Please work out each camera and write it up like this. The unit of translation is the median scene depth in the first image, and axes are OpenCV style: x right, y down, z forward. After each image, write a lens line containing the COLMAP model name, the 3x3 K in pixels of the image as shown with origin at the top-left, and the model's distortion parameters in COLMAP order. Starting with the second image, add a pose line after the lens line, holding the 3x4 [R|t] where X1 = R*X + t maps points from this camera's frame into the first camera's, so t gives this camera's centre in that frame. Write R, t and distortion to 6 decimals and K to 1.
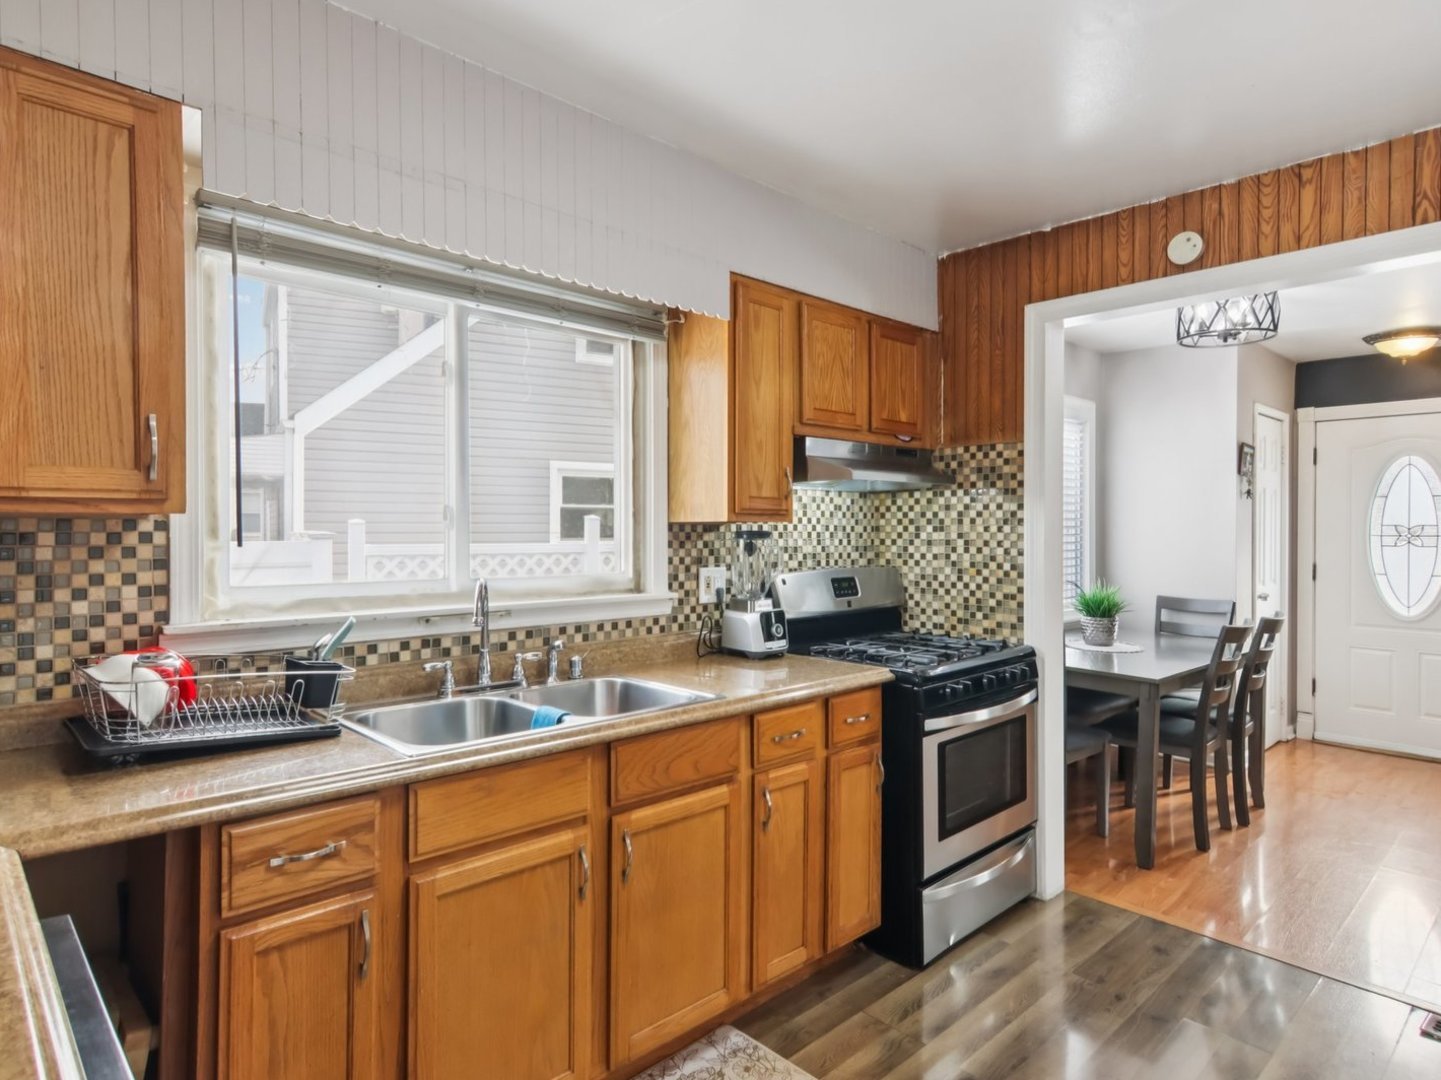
lens RADIAL K [[840.1, 0, 710.5], [0, 840.1, 534.0], [0, 0, 1]] dist [0.021862, 0.000945]
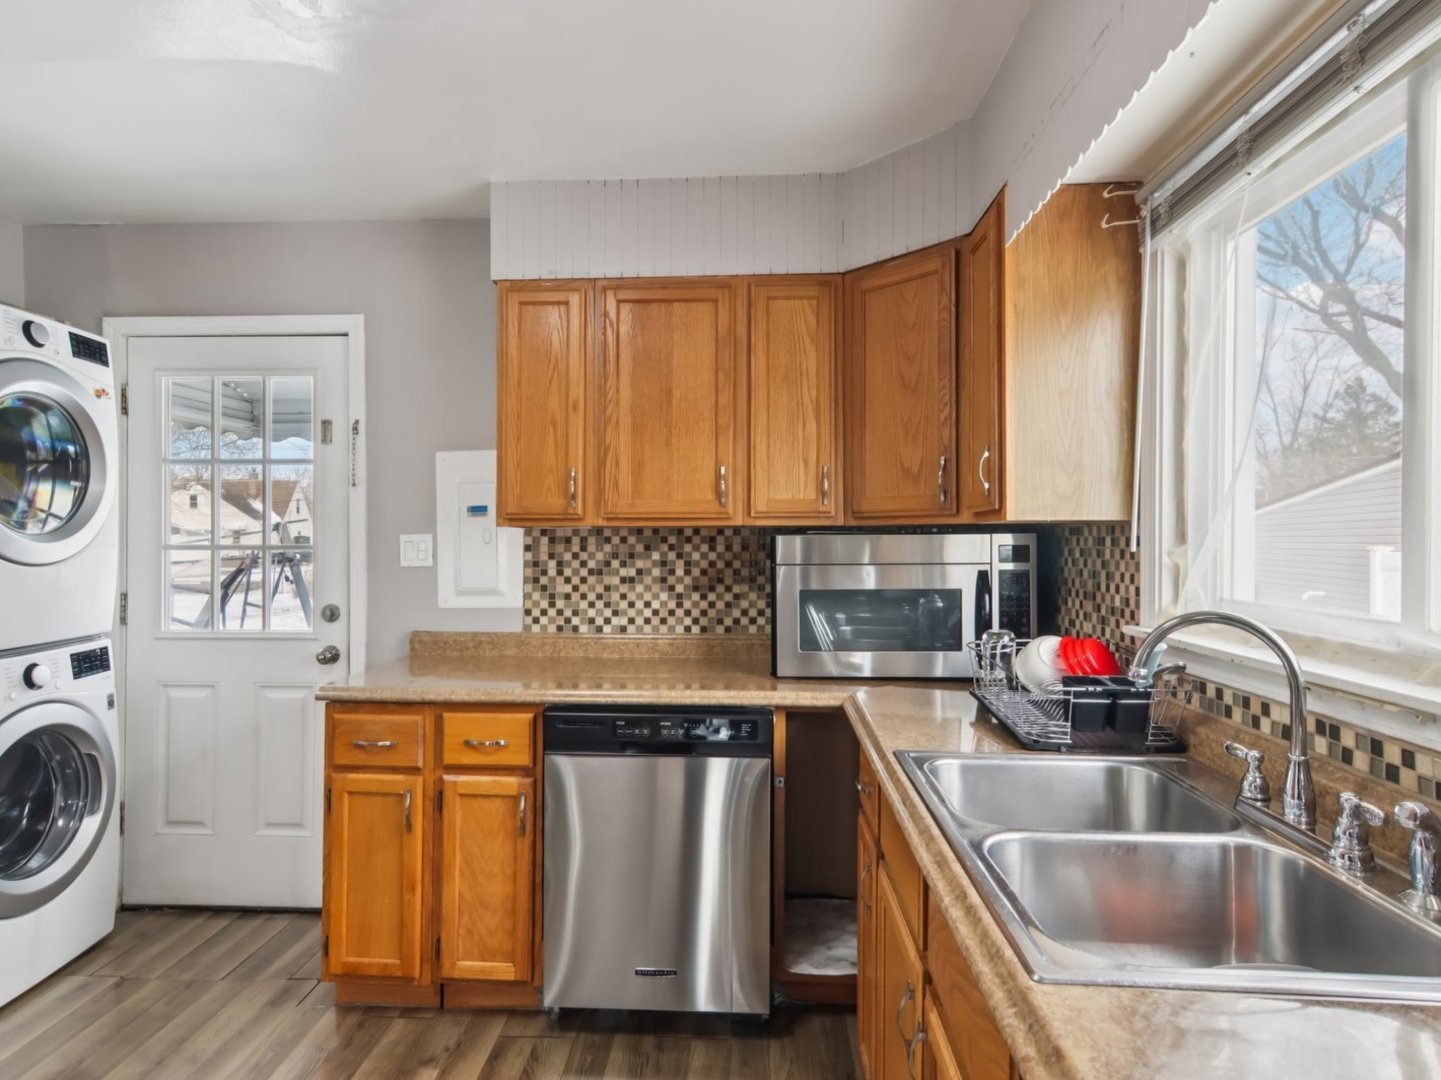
lens RADIAL K [[840.1, 0, 710.5], [0, 840.1, 534.0], [0, 0, 1]] dist [0.021862, 0.000945]
pose [[-0.727665, -0.005824, -0.685908, 0.204087], [-0.004739, 0.999983, -0.003463, 0.000488], [0.685916, 0.000730, -0.727680, 0.628617]]
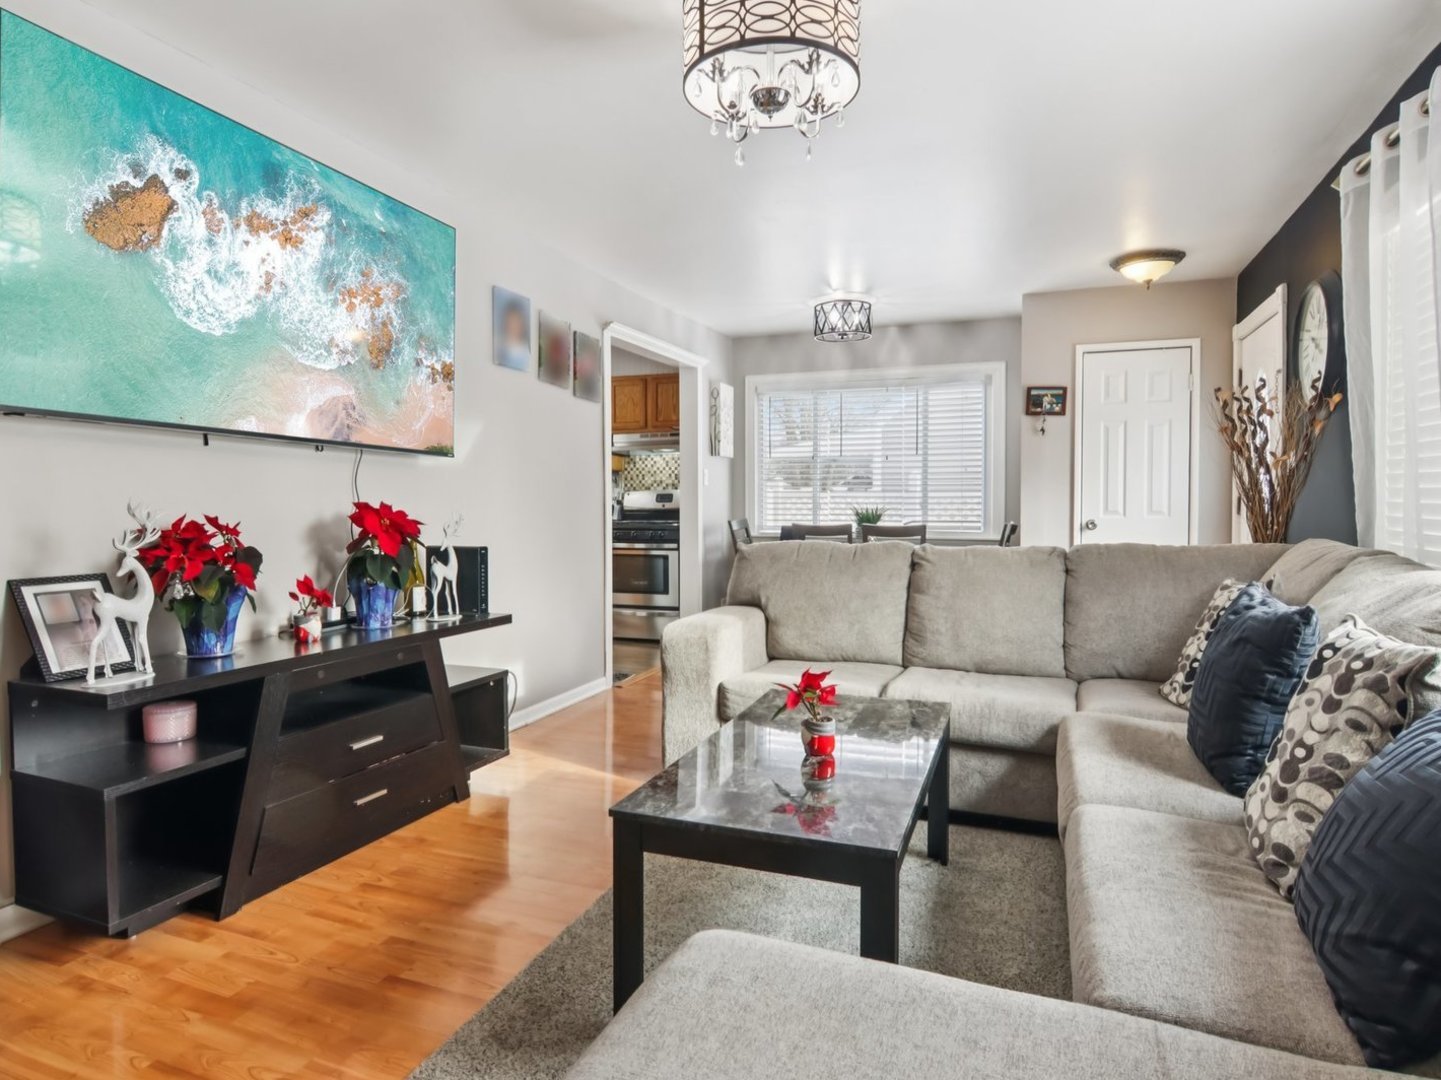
lens RADIAL K [[828.2, 0, 715.2], [0, 828.2, 518.8], [0, 0, 1]] dist [-0.015315, -0.000228]
pose [[0.427893, 0.018968, -0.903631, 1.720948], [-0.002406, 0.999800, 0.019847, 0.058319], [0.903826, -0.006318, 0.427853, 0.157589]]
